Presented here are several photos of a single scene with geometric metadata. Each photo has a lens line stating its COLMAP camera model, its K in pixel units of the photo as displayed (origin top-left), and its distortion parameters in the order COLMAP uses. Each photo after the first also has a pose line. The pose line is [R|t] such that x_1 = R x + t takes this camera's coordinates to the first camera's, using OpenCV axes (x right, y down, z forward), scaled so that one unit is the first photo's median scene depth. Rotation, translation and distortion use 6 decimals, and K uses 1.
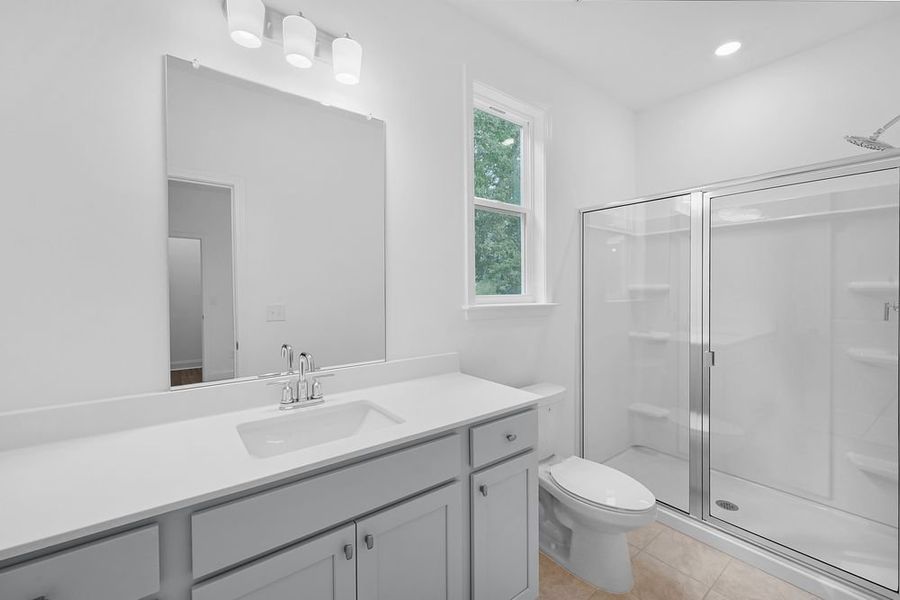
lens RADIAL K [[366.9, 0, 451.2], [0, 366.9, 297.8], [0, 0, 1]] dist [-0.003824, -0.000318]
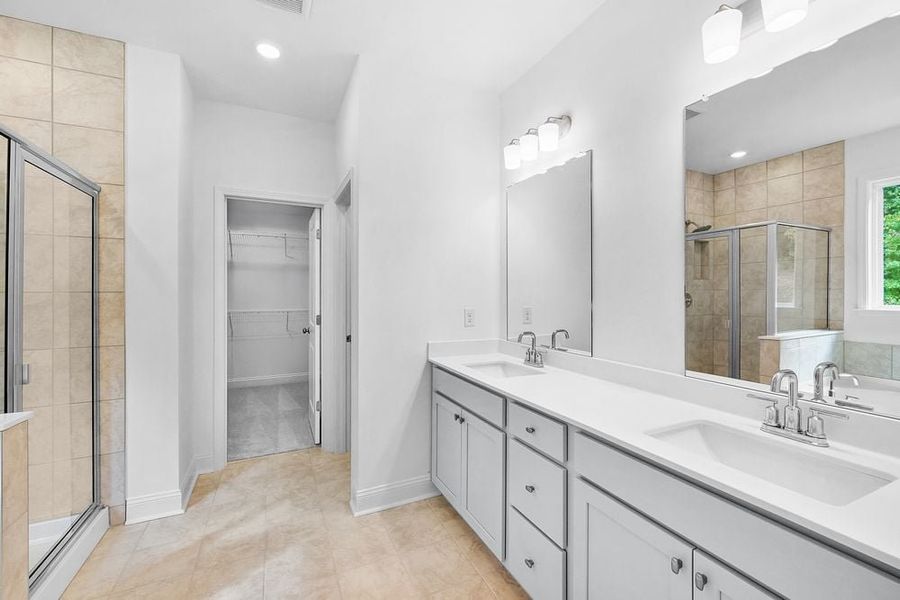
lens RADIAL K [[366.9, 0, 449.6], [0, 366.9, 295.8], [0, 0, 1]] dist [-0.003824, -0.000318]
pose [[-0.222753, 0.003851, -0.974867, 0.590489], [-0.021726, 0.999724, 0.008913, -0.013295], [0.974633, 0.023165, -0.222608, 0.453947]]
